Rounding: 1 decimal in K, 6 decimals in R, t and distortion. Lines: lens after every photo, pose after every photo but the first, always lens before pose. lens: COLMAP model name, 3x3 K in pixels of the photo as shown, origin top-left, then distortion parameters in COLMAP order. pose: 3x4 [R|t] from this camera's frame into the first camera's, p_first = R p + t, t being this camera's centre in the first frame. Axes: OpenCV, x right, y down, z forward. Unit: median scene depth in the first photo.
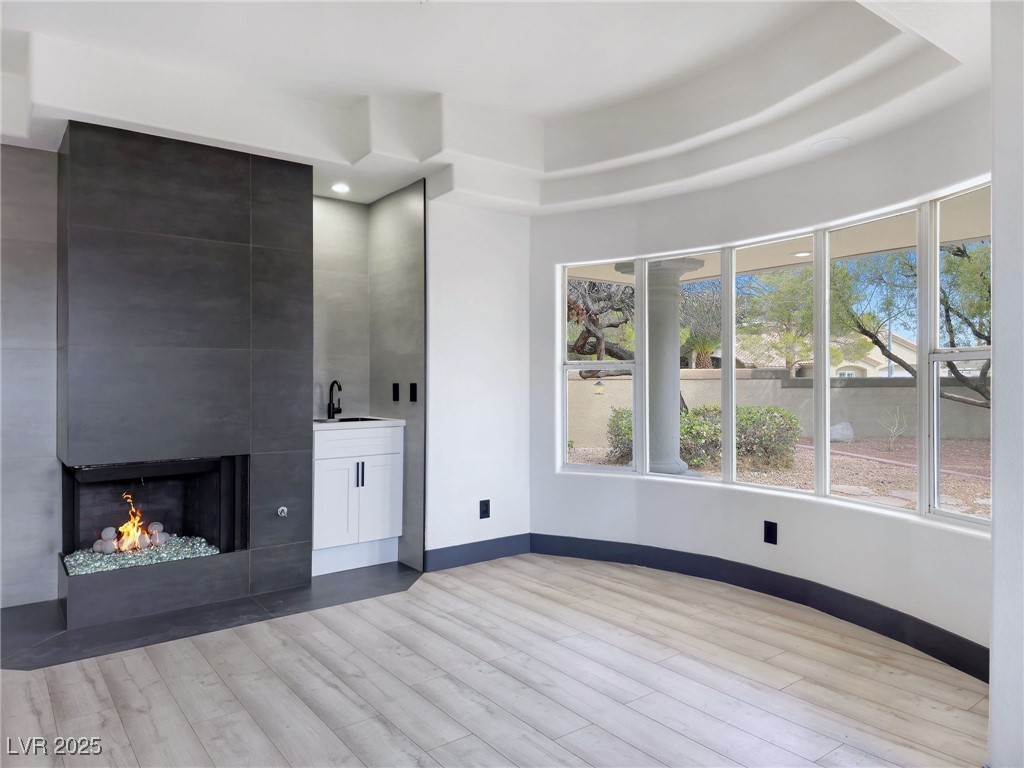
lens RADIAL K [[681.0, 0, 511.3], [0, 681.0, 386.7], [0, 0, 1]] dist [0.072773, -0.073870]
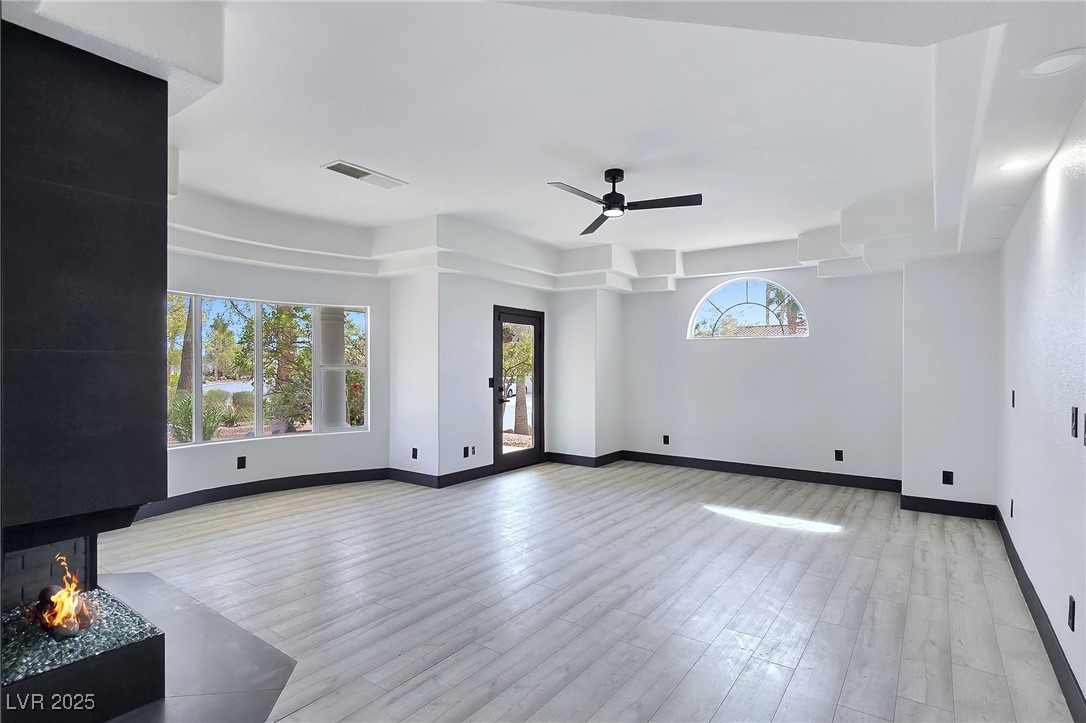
lens RADIAL K [[554.5, 0, 539.5], [0, 554.5, 361.6], [0, 0, 1]] dist [-0.003232, -0.000818]
pose [[-0.292577, 0.009631, 0.956194, -1.119477], [0.003162, 0.999954, -0.009104, -0.032306], [-0.956237, 0.000360, -0.292594, 0.611028]]
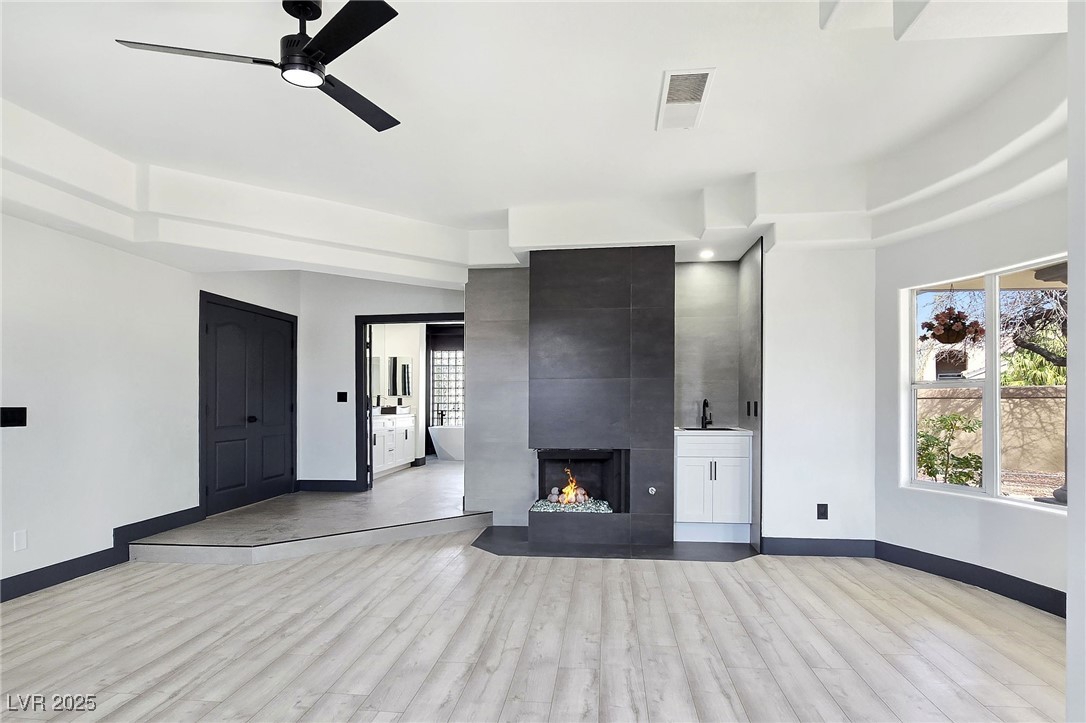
lens RADIAL K [[584.9, 0, 539.0], [0, 584.9, 402.1], [0, 0, 1]] dist [-0.002899, -0.000704]
pose [[0.724225, 0.003967, -0.689552, 0.317341], [-0.005608, 0.999984, -0.000137, -0.001632], [0.689541, 0.003966, 0.724236, -0.043870]]
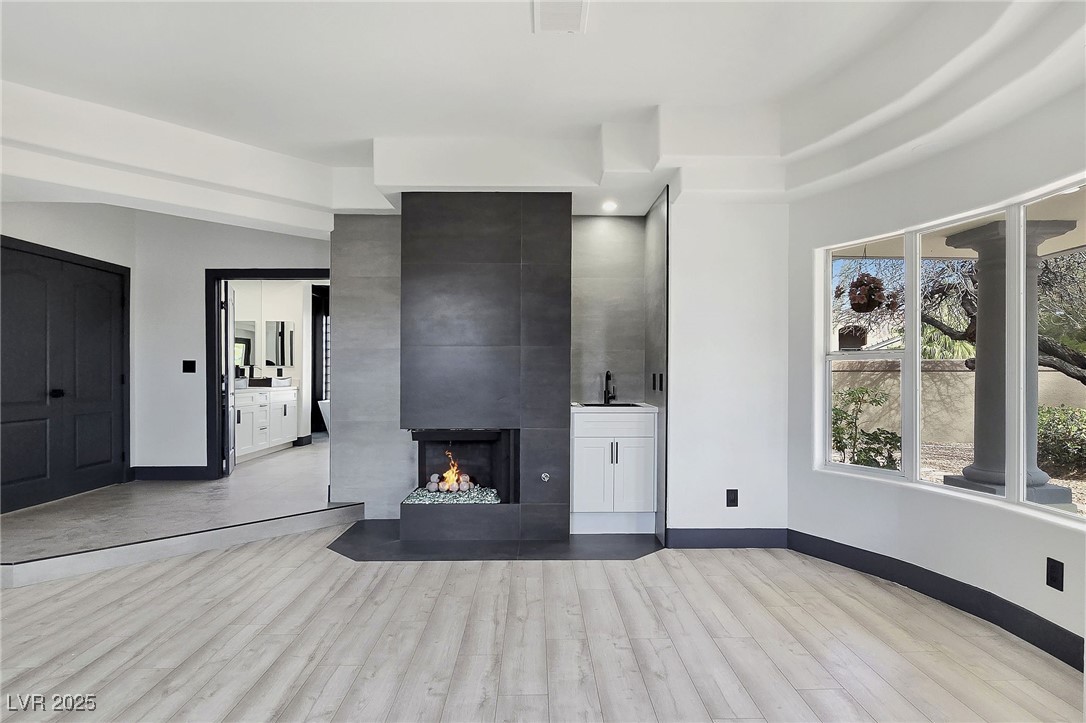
lens RADIAL K [[589.2, 0, 545.9], [0, 589.2, 375.7], [0, 0, 1]] dist [-0.002843, -0.001255]
pose [[0.811502, 0.008882, -0.584281, 0.268573], [-0.009096, 0.999955, 0.002567, -0.002661], [0.584278, 0.003231, 0.811547, 0.133457]]
